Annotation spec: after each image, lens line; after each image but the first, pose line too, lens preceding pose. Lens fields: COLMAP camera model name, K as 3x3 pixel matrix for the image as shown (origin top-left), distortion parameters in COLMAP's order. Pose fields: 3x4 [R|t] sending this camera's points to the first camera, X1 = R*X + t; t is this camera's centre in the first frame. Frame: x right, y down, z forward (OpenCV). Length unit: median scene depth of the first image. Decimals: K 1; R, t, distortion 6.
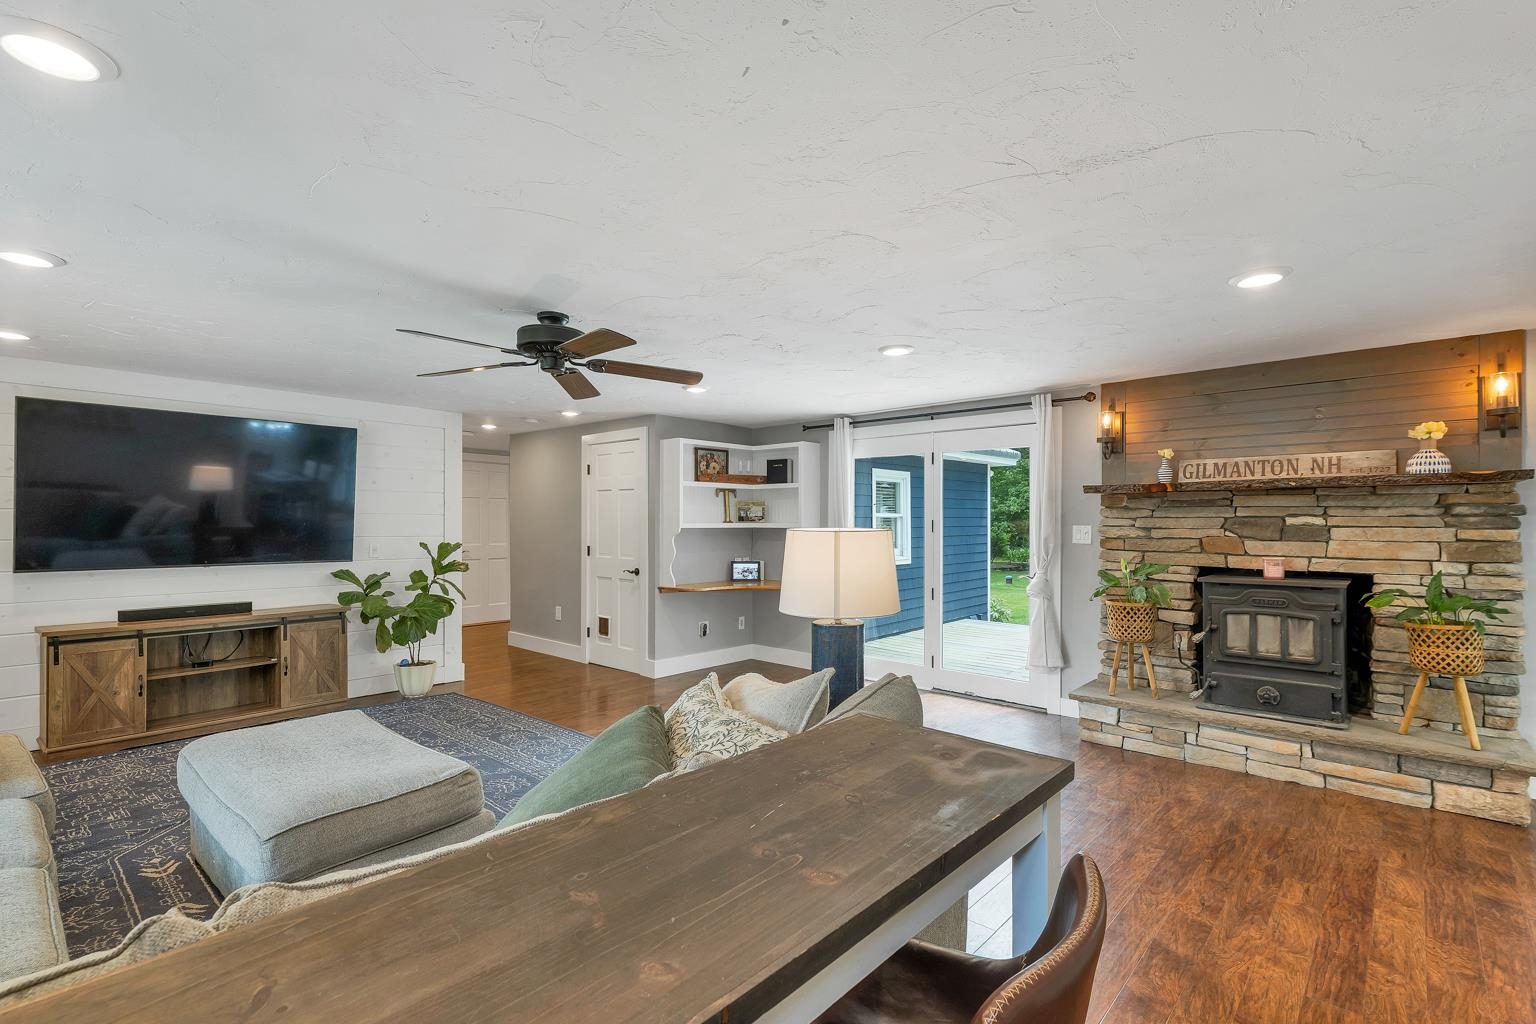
lens RADIAL K [[707.7, 0, 762.0], [0, 707.7, 519.3], [0, 0, 1]] dist [0.000559, -0.000152]
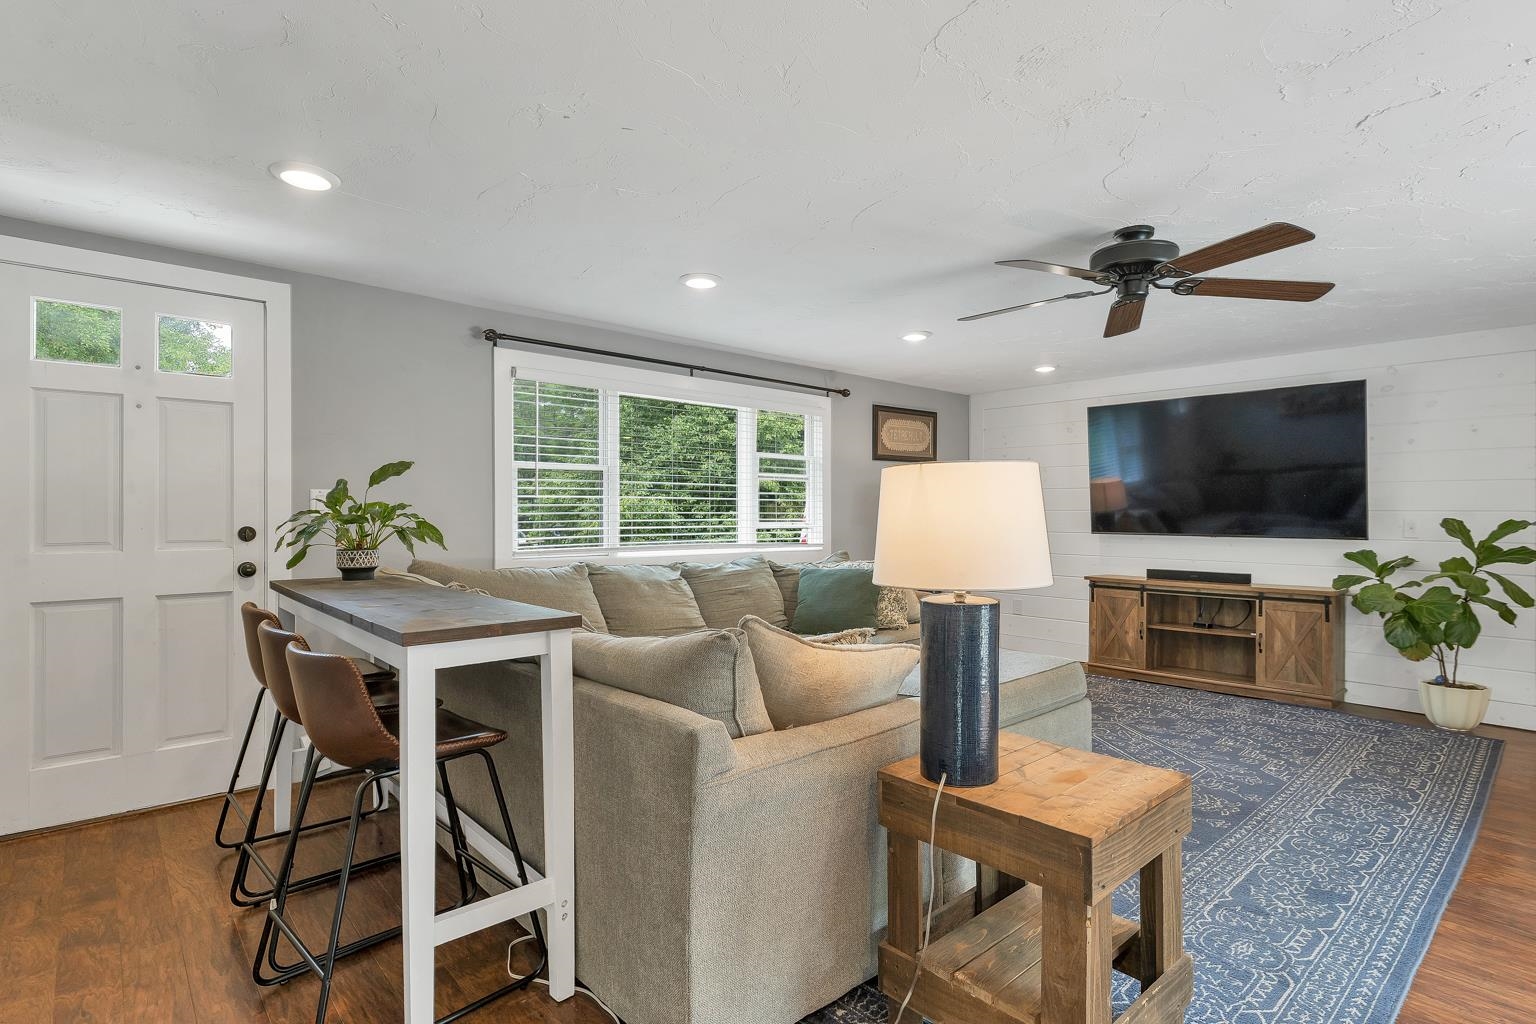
lens RADIAL K [[765.0, 0, 768.0], [0, 765.0, 512.0], [0, 0, 1]] dist [-0.000732, -0.000005]
pose [[-0.106949, -0.003403, -0.994259, 0.485620], [0.004337, 0.999983, -0.003889, 0.034116], [0.994255, -0.004728, -0.106933, 0.500394]]
